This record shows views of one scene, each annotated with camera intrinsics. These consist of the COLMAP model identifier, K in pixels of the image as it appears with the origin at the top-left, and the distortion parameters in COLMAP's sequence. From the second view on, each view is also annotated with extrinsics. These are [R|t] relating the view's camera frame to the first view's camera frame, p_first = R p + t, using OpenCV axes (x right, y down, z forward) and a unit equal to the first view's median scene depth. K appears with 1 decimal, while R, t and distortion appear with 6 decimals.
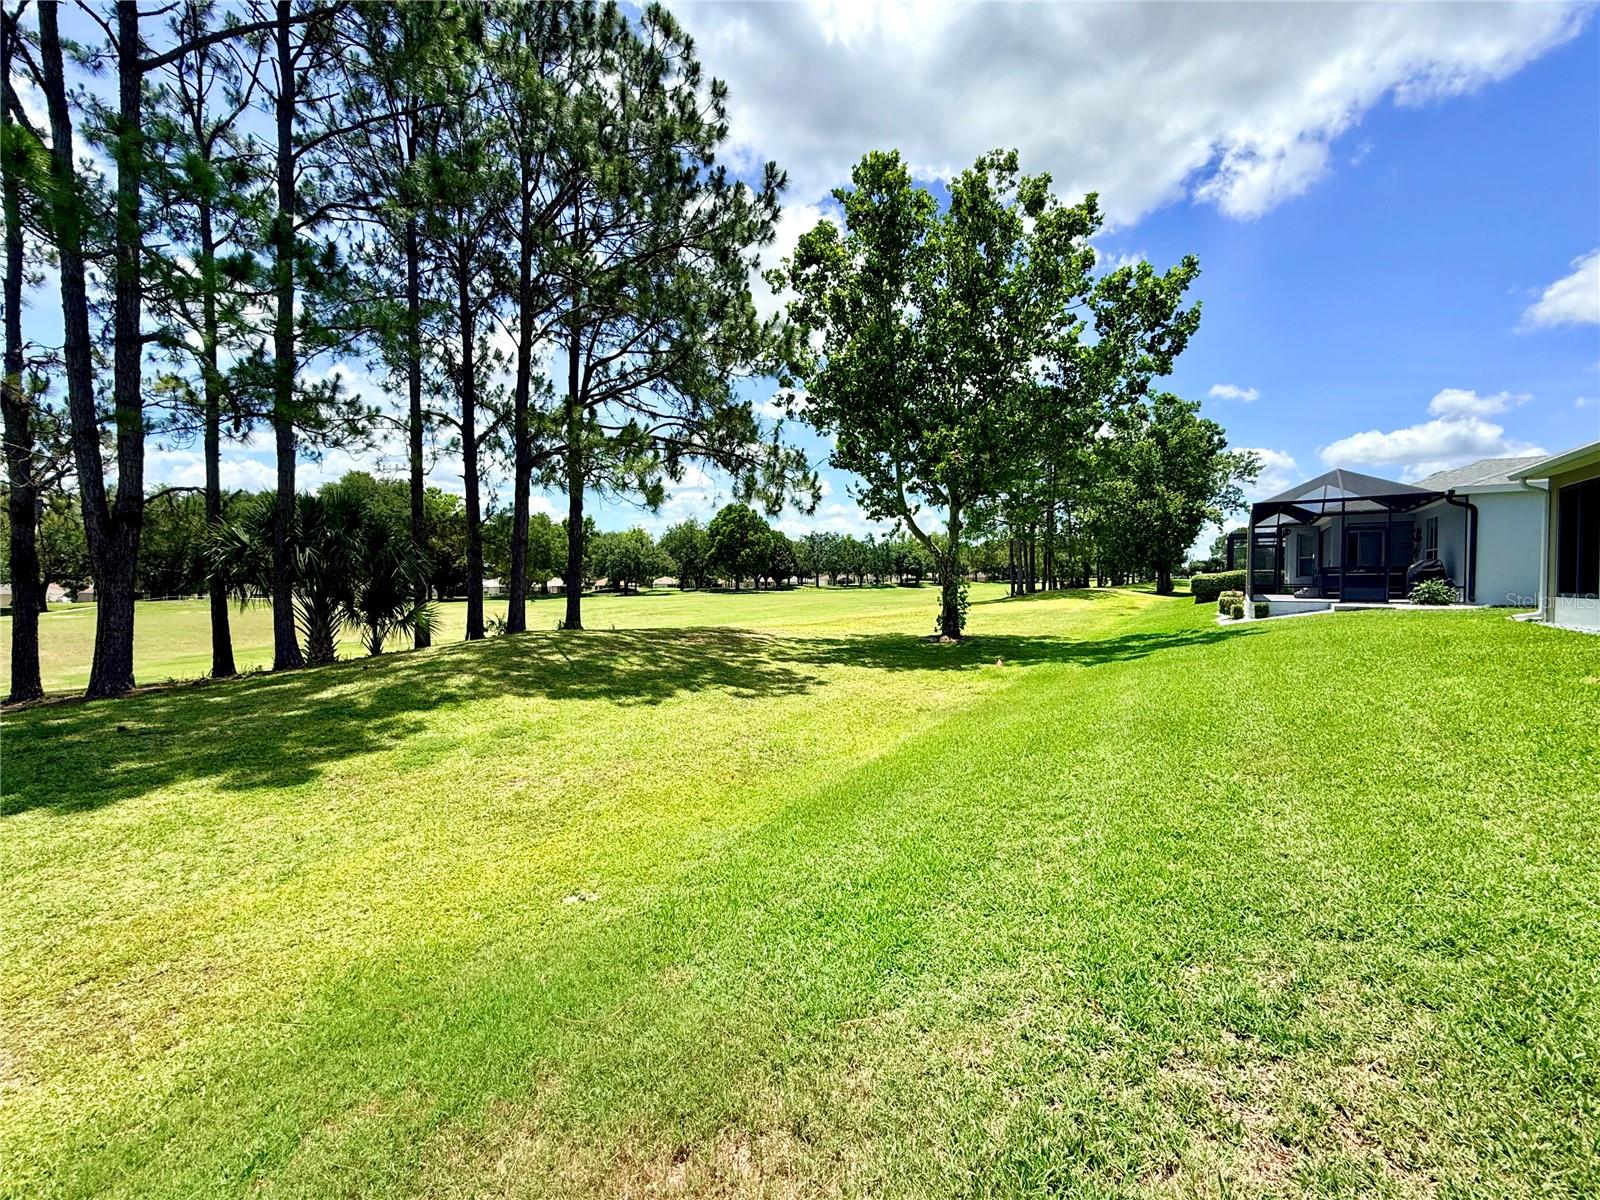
lens RADIAL K [[656.3, 0, 797.7], [0, 656.3, 598.3], [0, 0, 1]] dist [-0.001690, -0.000564]
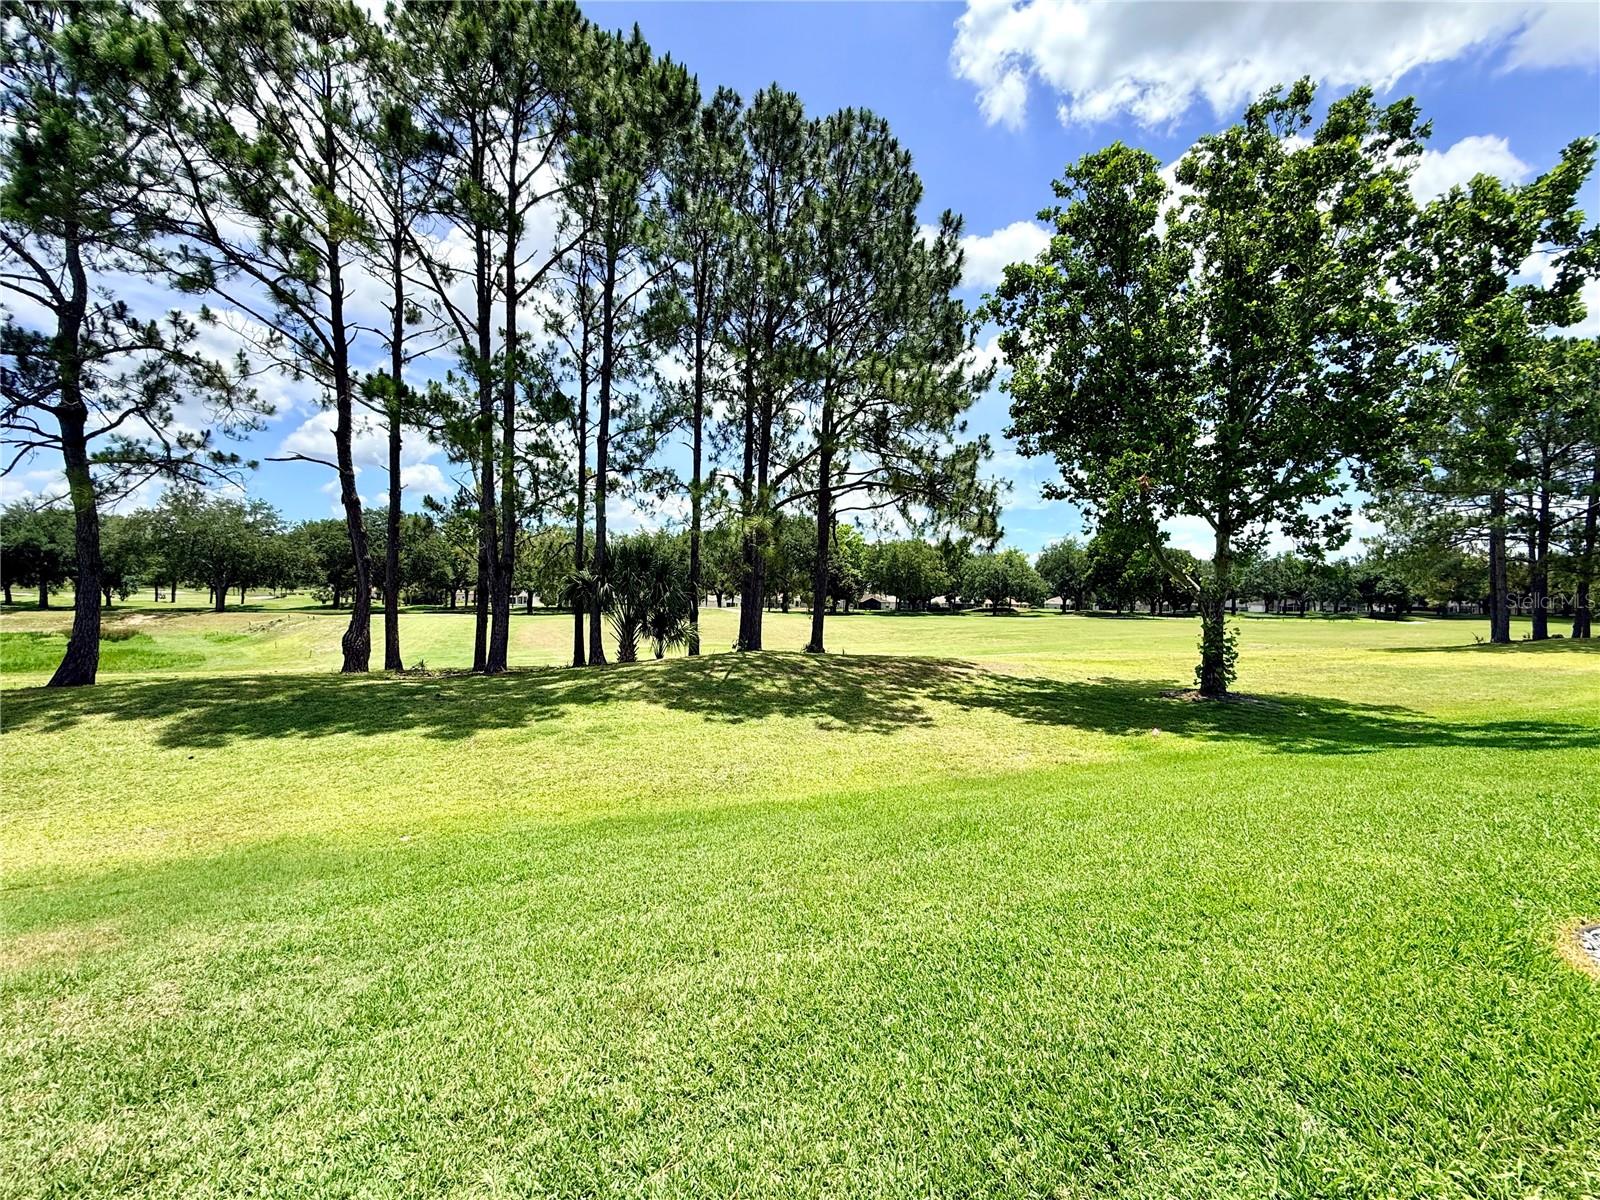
lens RADIAL K [[635.5, 0, 796.0], [0, 635.5, 599.0], [0, 0, 1]] dist [-0.000880, -0.000278]
pose [[0.820296, 0.026888, -0.571307, 0.317465], [-0.041122, 0.999082, -0.012022, -0.033709], [0.570459, 0.033355, 0.820649, 0.061308]]
